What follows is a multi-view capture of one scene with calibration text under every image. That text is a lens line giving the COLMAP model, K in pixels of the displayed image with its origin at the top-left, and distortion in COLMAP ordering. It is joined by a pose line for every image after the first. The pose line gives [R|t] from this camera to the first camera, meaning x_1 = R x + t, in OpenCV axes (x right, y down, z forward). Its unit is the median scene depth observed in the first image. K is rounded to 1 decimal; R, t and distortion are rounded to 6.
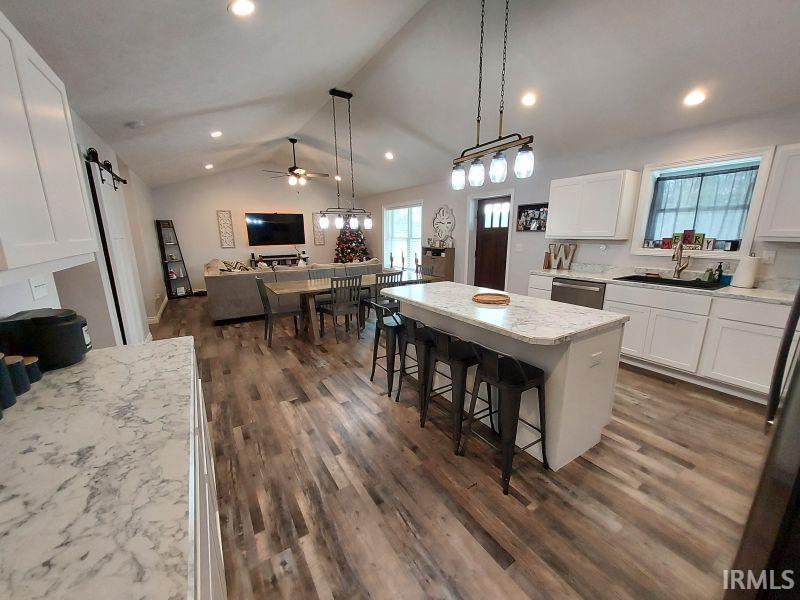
lens RADIAL K [[317.0, 0, 402.0], [0, 317.0, 306.1], [0, 0, 1]] dist [-0.001295, -0.000280]
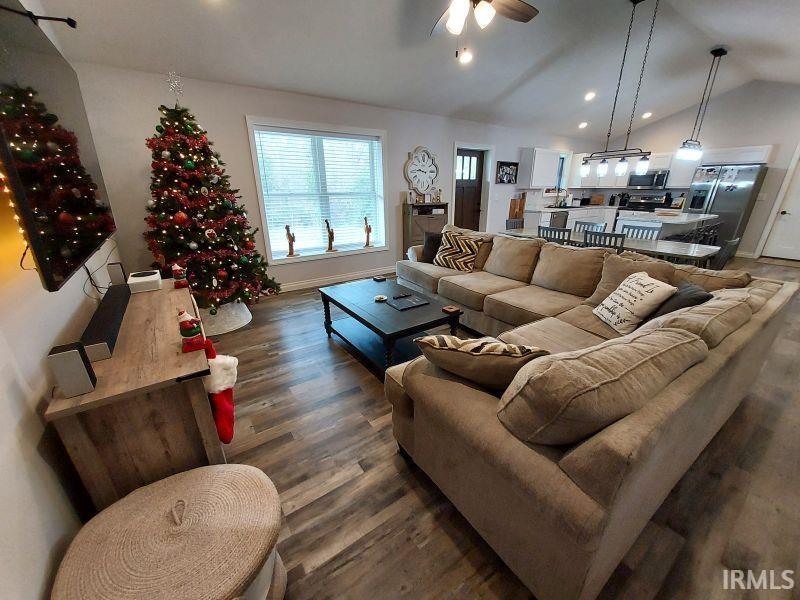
lens RADIAL K [[317.0, 0, 399.2], [0, 317.0, 306.9], [0, 0, 1]] dist [-0.001295, -0.000280]
pose [[-0.044204, -0.348540, 0.936251, -1.010064], [0.229216, 0.908628, 0.349079, -0.337443], [-0.972371, 0.230034, 0.039725, 1.524973]]
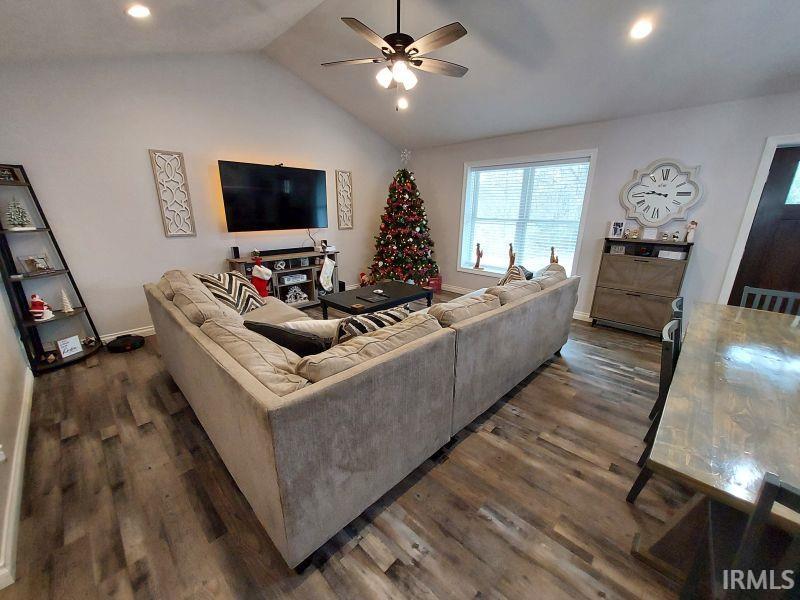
lens RADIAL K [[317.0, 0, 403.5], [0, 317.0, 305.8], [0, 0, 1]] dist [-0.001295, -0.000280]
pose [[0.970006, -0.052822, 0.237273, -0.591757], [0.036669, 0.996731, 0.071986, -0.177687], [-0.240300, -0.061126, 0.968772, 0.795319]]
